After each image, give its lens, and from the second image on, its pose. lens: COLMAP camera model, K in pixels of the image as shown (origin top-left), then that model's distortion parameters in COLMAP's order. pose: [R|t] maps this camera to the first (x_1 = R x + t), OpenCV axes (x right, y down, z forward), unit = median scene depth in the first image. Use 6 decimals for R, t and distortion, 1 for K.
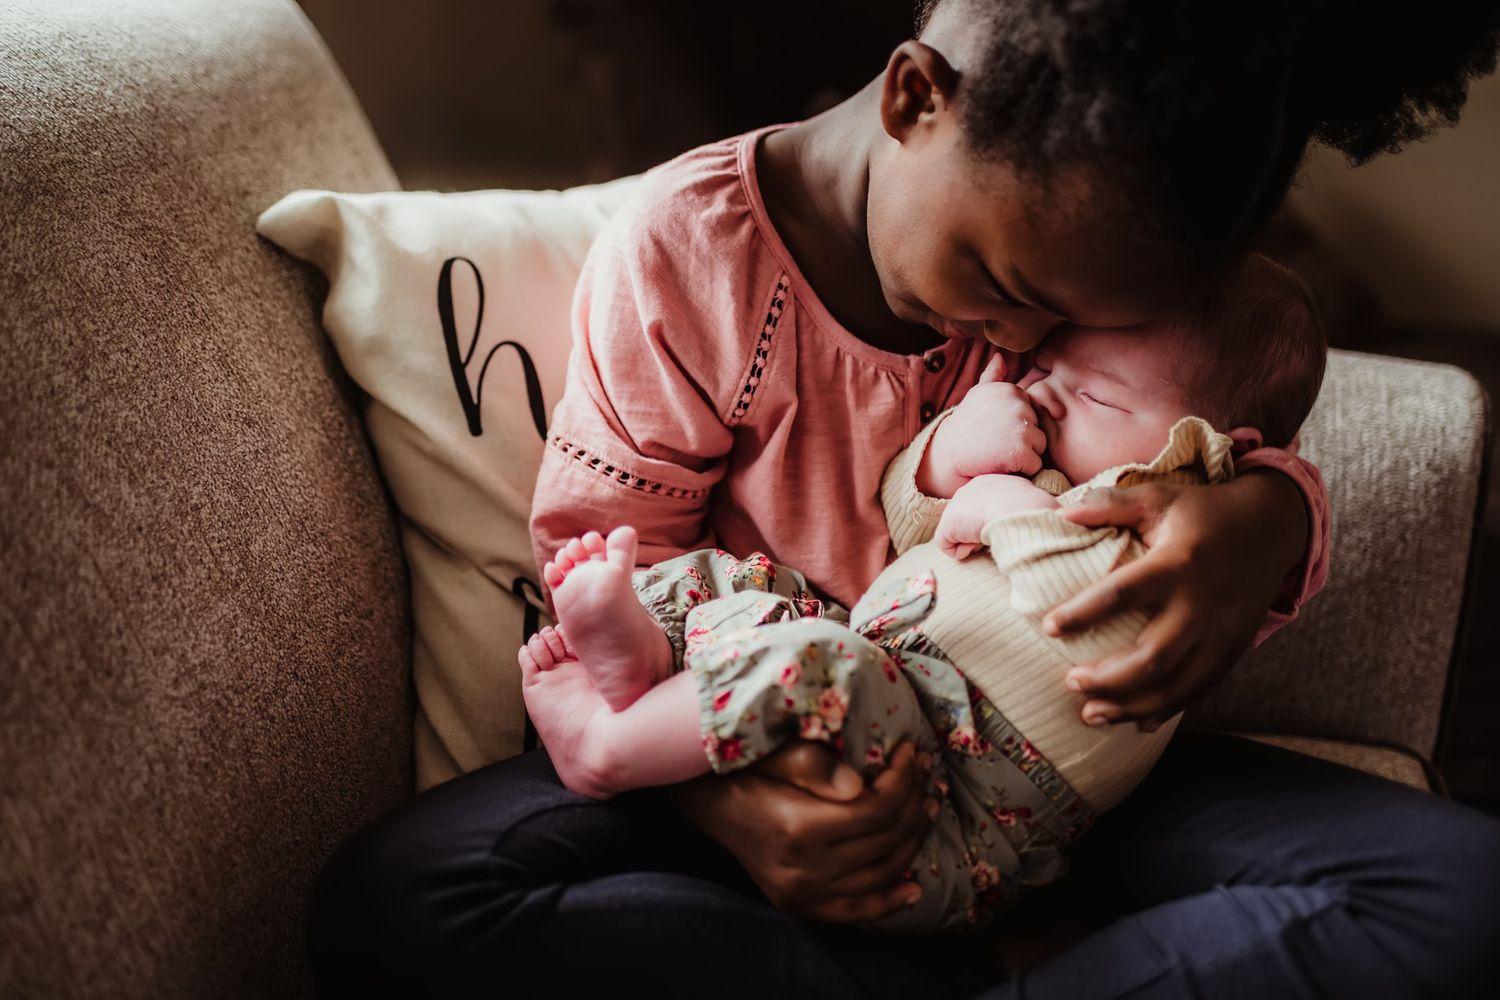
lens RADIAL K [[1472.2, 0, 746.1], [0, 1472.2, 503.5], [0, 0, 1]] dist [0.008035, -0.008188]
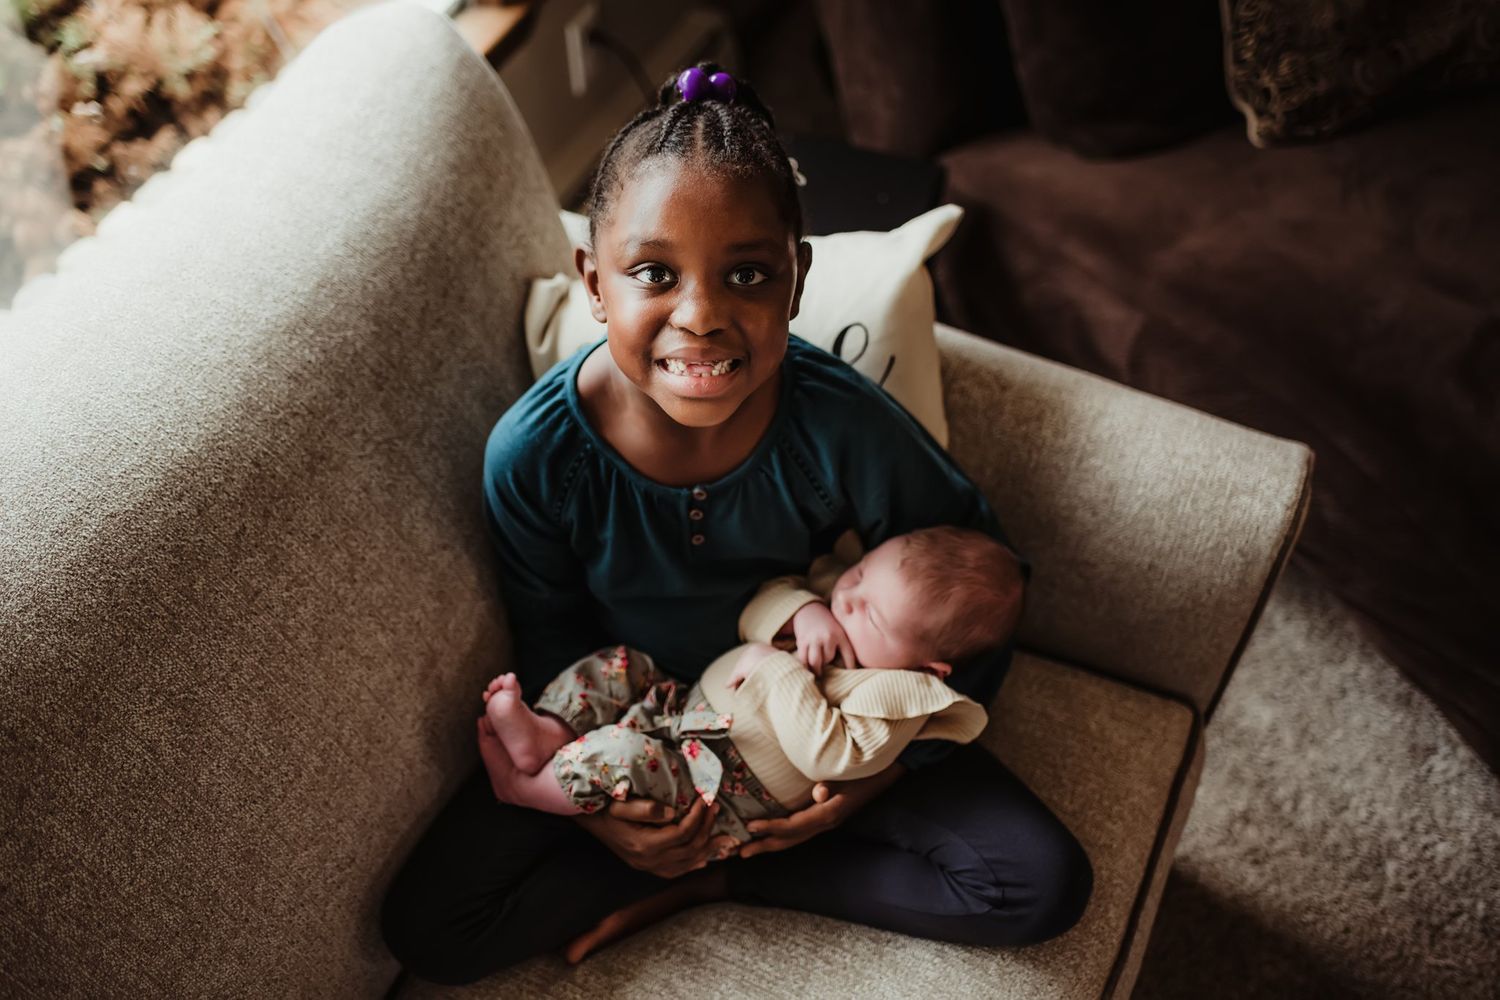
lens RADIAL K [[1451.2, 0, 750.0], [0, 1451.2, 500.0], [0, 0, 1]] dist [0.008458, -0.013084]
pose [[0.978906, 0.139036, -0.149709, 0.201758], [-0.043612, 0.858049, 0.511712, -0.771406], [0.199605, -0.494389, 0.846013, -0.266186]]
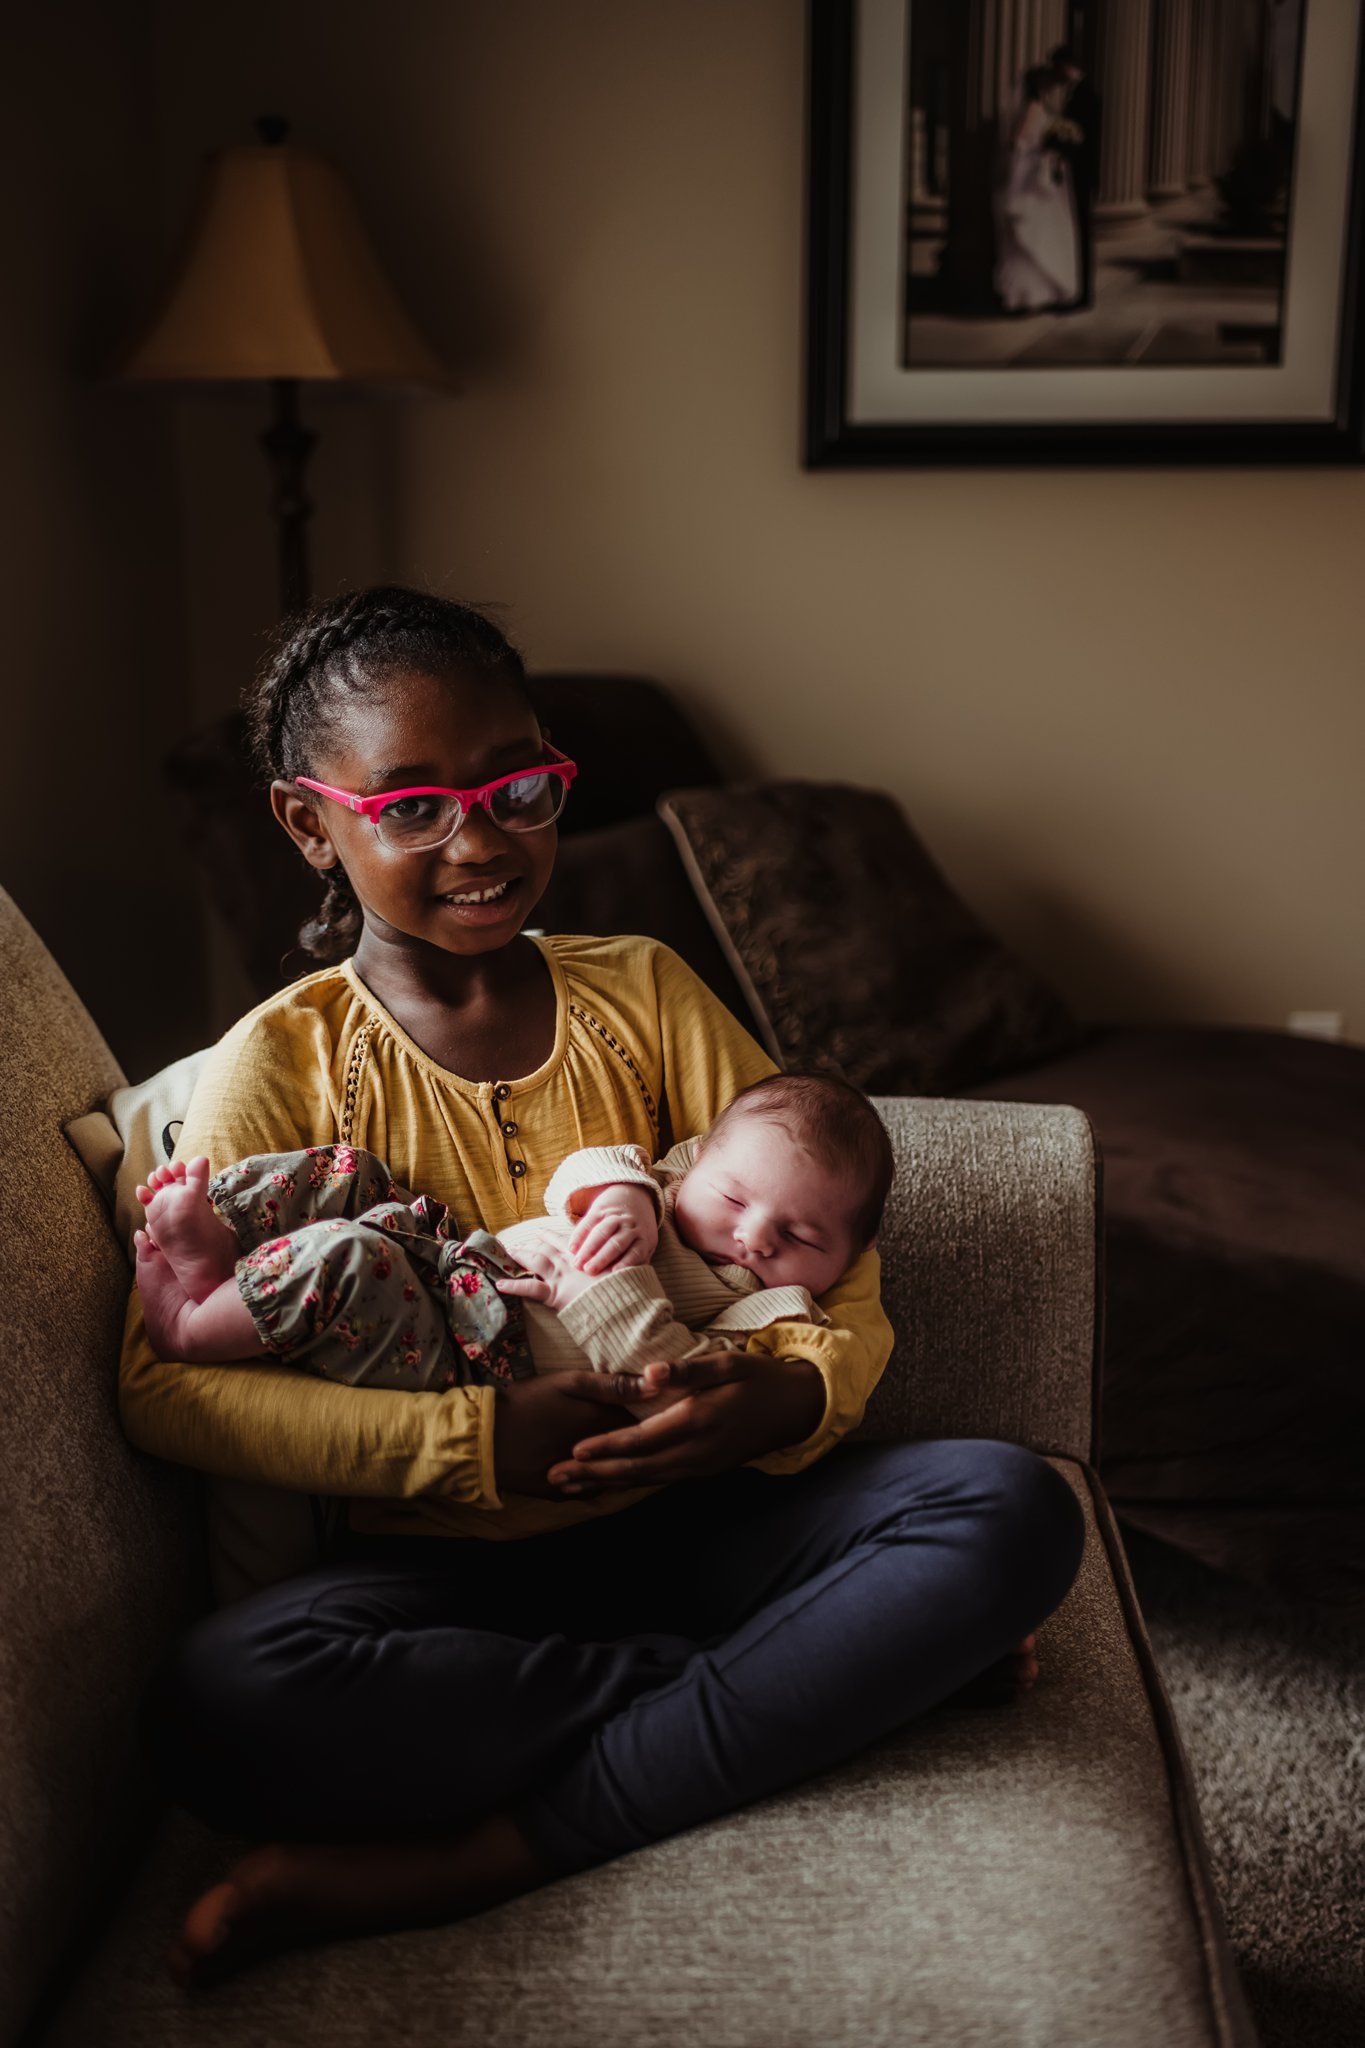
lens RADIAL K [[1953.1, 0, 678.0], [0, 1953.1, 1026.1], [0, 0, 1]] dist [-0.009677, 0.004304]
pose [[0.982985, -0.081427, 0.164648, -0.065511], [0.100119, 0.989031, -0.108603, -0.021032], [-0.153999, 0.123239, 0.980355, -0.469817]]
